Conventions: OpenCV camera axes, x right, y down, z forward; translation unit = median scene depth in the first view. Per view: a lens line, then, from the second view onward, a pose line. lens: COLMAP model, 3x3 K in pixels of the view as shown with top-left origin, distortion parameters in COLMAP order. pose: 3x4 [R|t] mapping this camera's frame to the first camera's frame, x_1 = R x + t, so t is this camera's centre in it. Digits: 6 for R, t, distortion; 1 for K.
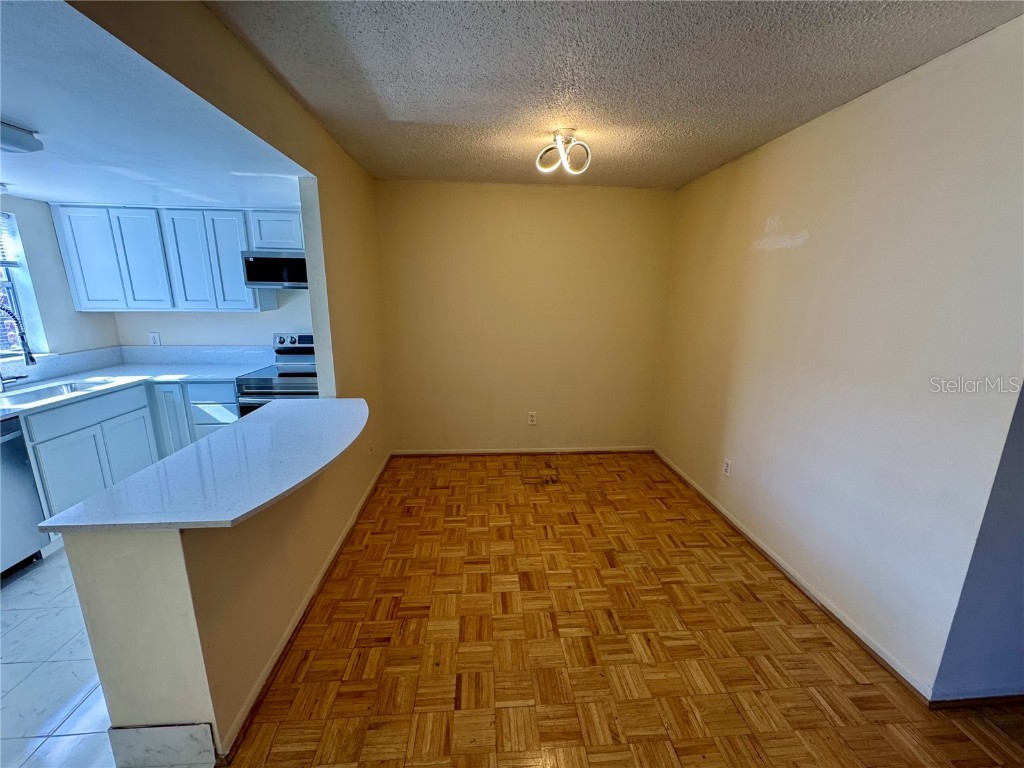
lens RADIAL K [[407.8, 0, 512.0], [0, 407.8, 384.0], [0, 0, 1]] dist [-0.004069, 0.000568]
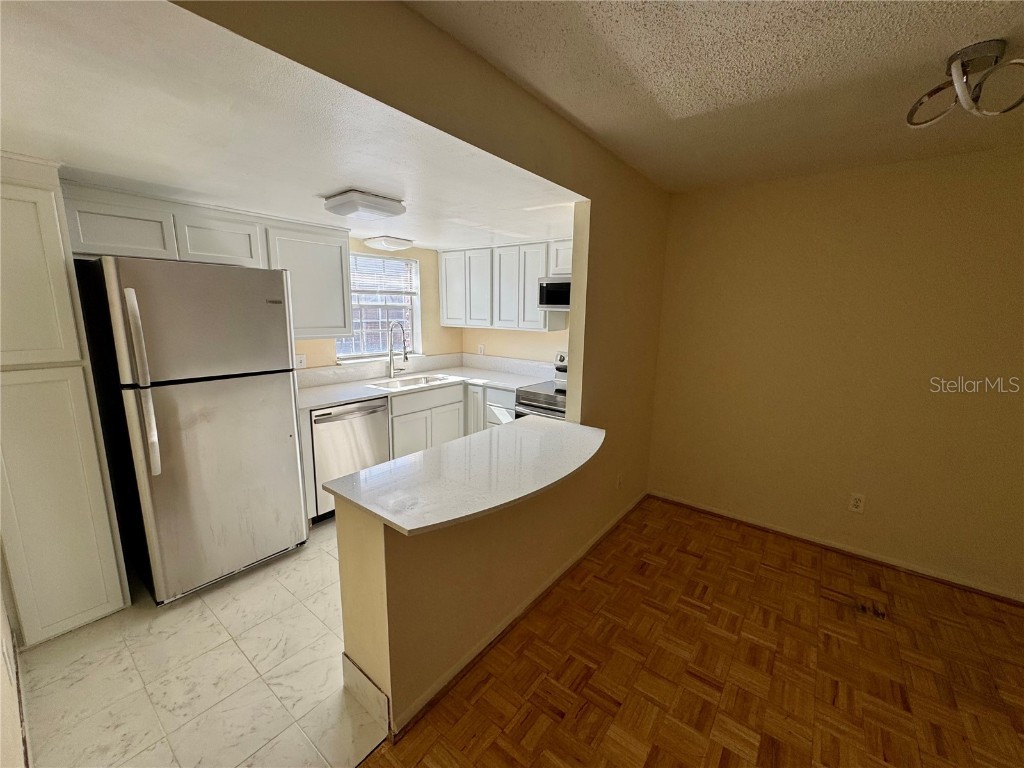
lens RADIAL K [[407.8, 0, 512.0], [0, 407.8, 384.0], [0, 0, 1]] dist [-0.004069, 0.000568]
pose [[0.740013, 0.124653, -0.660941, 0.064255], [-0.157730, 0.987435, 0.009629, -0.036935], [0.653836, 0.097125, 0.750377, 0.137874]]
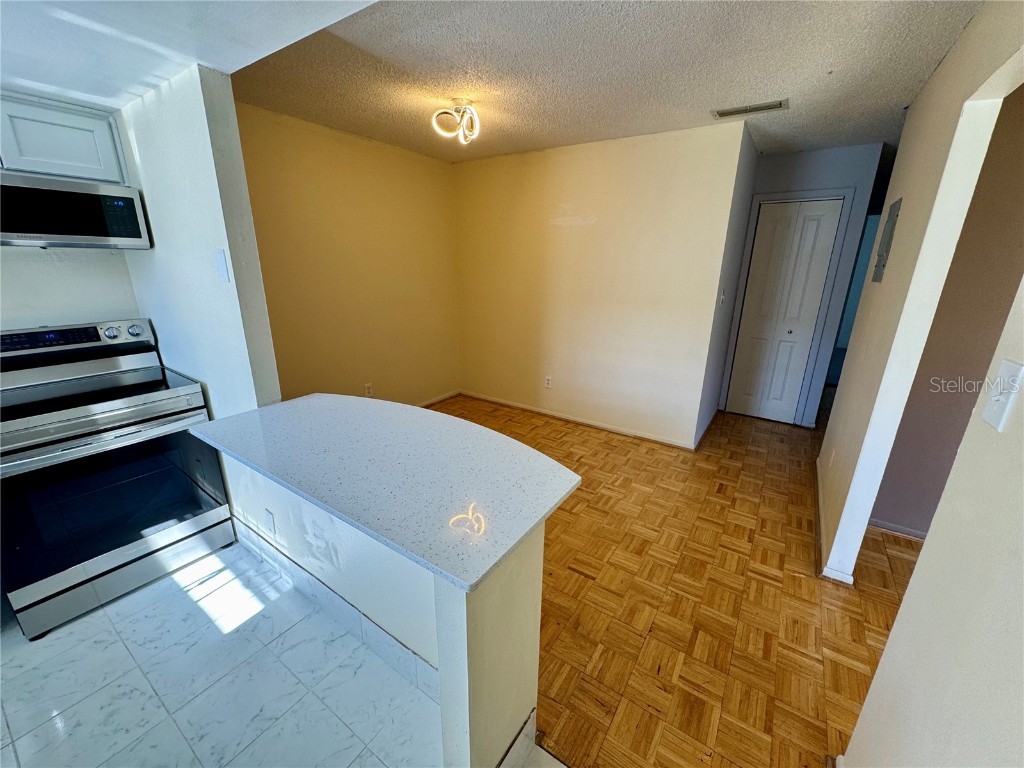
lens RADIAL K [[407.8, 0, 512.0], [0, 407.8, 384.0], [0, 0, 1]] dist [-0.004069, 0.000568]
pose [[0.623651, -0.230809, 0.746851, -0.608310], [0.165809, 0.972734, 0.162159, -0.038990], [-0.763915, 0.022704, 0.644917, 0.181668]]
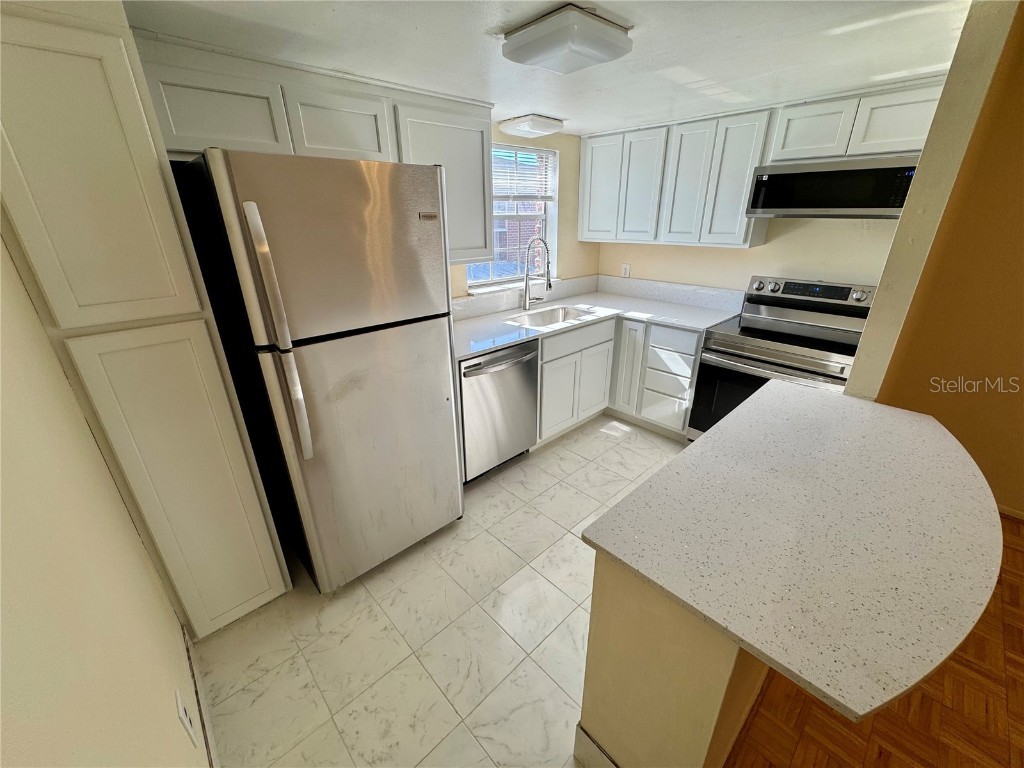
lens RADIAL K [[407.8, 0, 512.0], [0, 407.8, 384.0], [0, 0, 1]] dist [-0.004069, 0.000568]
pose [[0.625537, 0.284859, -0.726332, -0.284756], [-0.156617, 0.957860, 0.240779, -0.047747], [0.764313, -0.036860, 0.643791, 0.139515]]
